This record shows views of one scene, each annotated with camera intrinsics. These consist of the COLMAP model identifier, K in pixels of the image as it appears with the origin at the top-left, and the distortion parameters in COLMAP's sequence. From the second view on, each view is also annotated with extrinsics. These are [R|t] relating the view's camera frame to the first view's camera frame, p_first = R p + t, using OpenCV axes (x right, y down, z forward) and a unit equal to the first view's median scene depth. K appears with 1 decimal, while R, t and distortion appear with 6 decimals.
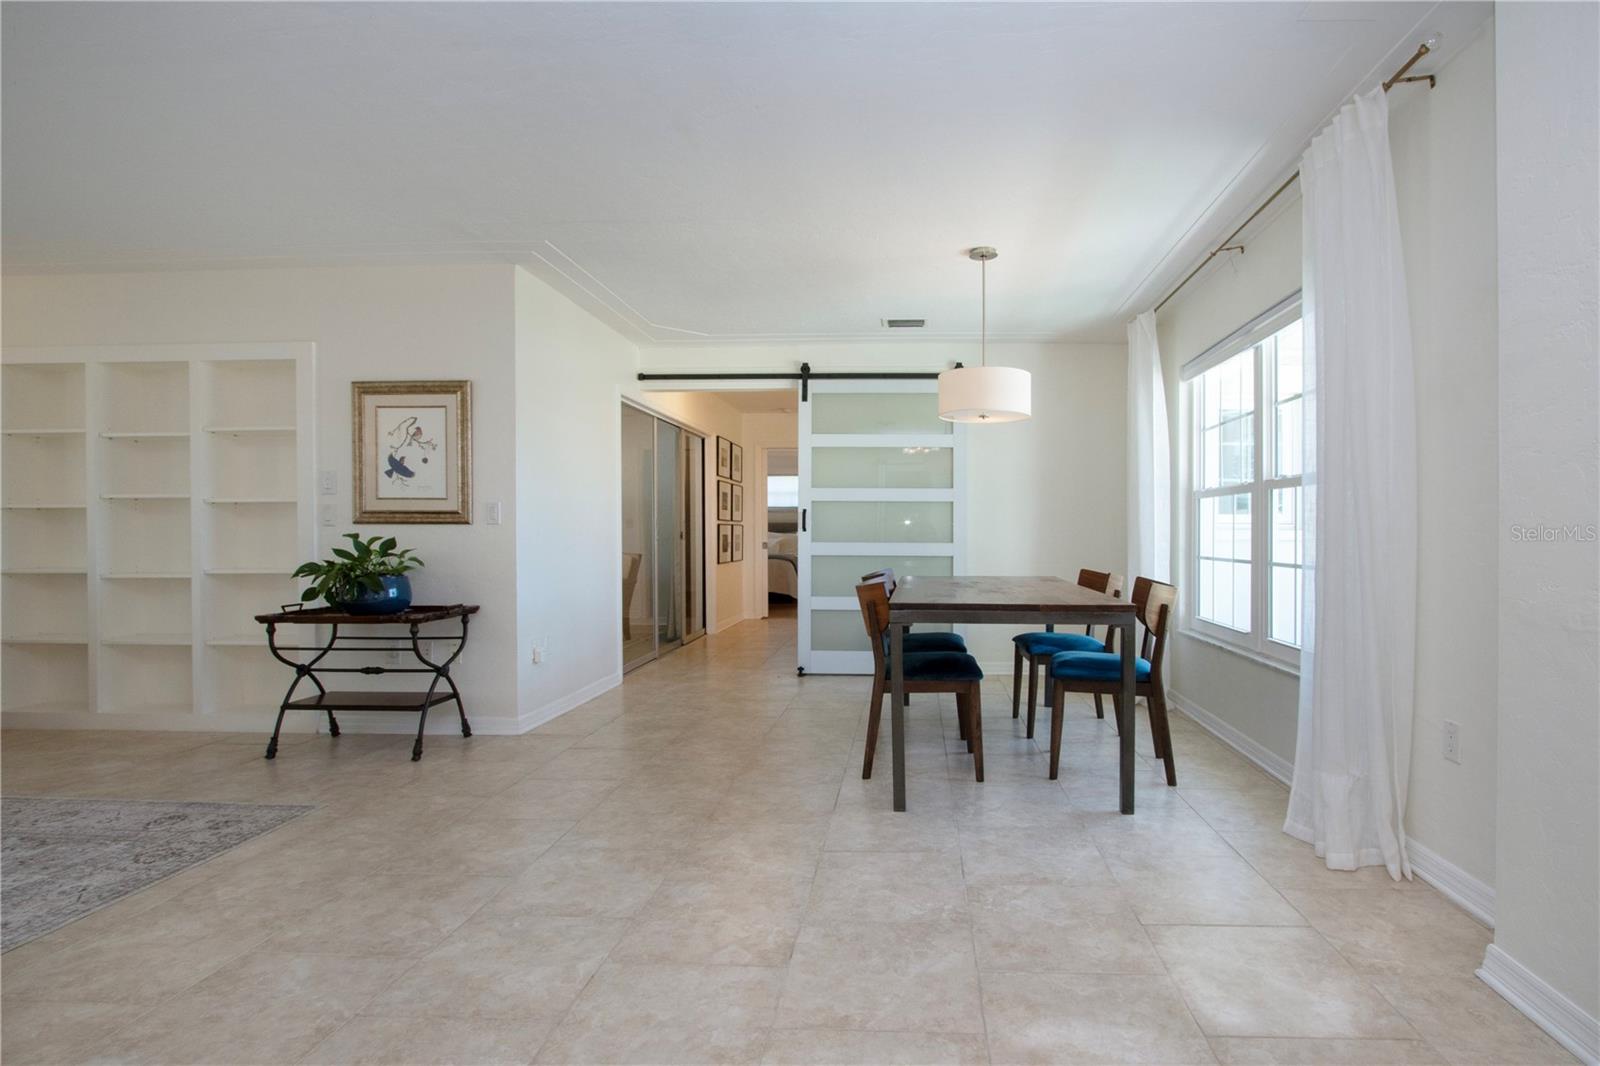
lens RADIAL K [[780.8, 0, 890.5], [0, 780.8, 530.5], [0, 0, 1]] dist [-0.012477, 0.004760]
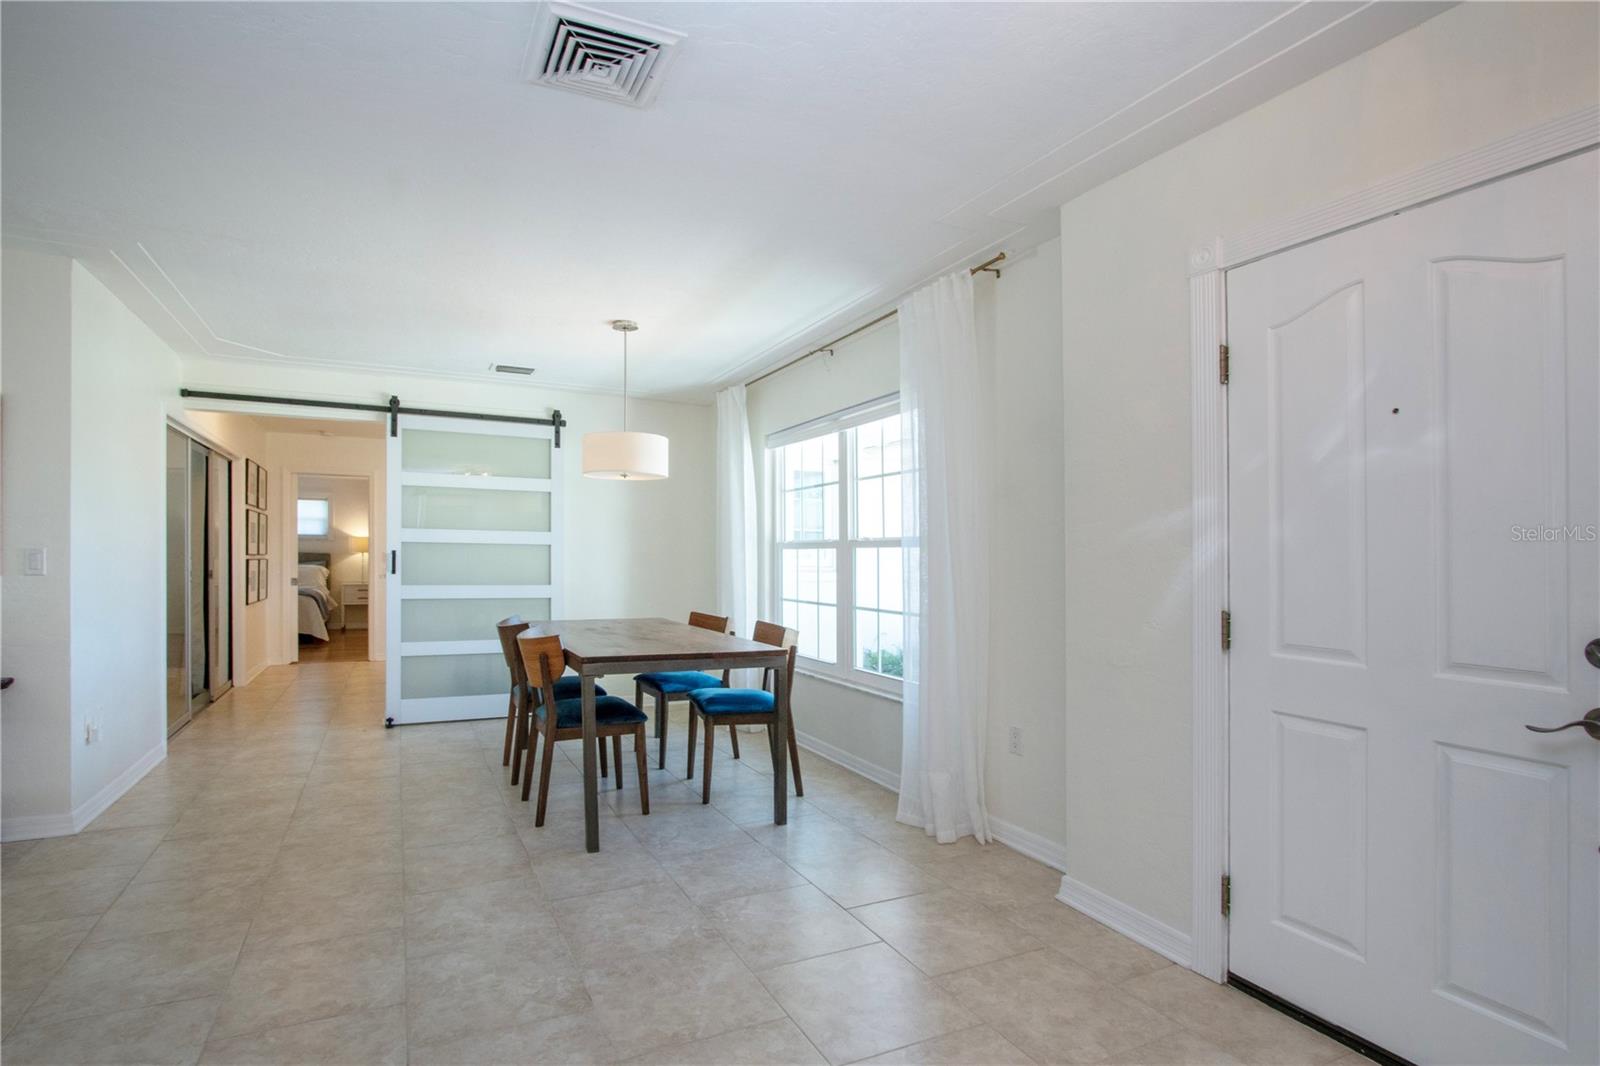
lens RADIAL K [[780.8, 0, 736.2], [0, 780.8, 536.7], [0, 0, 1]] dist [-0.012477, 0.004760]
pose [[0.899849, 0.016232, 0.435900, -0.249082], [-0.008243, 0.999762, -0.020214, -0.047223], [-0.436124, 0.014597, 0.899768, -0.047681]]
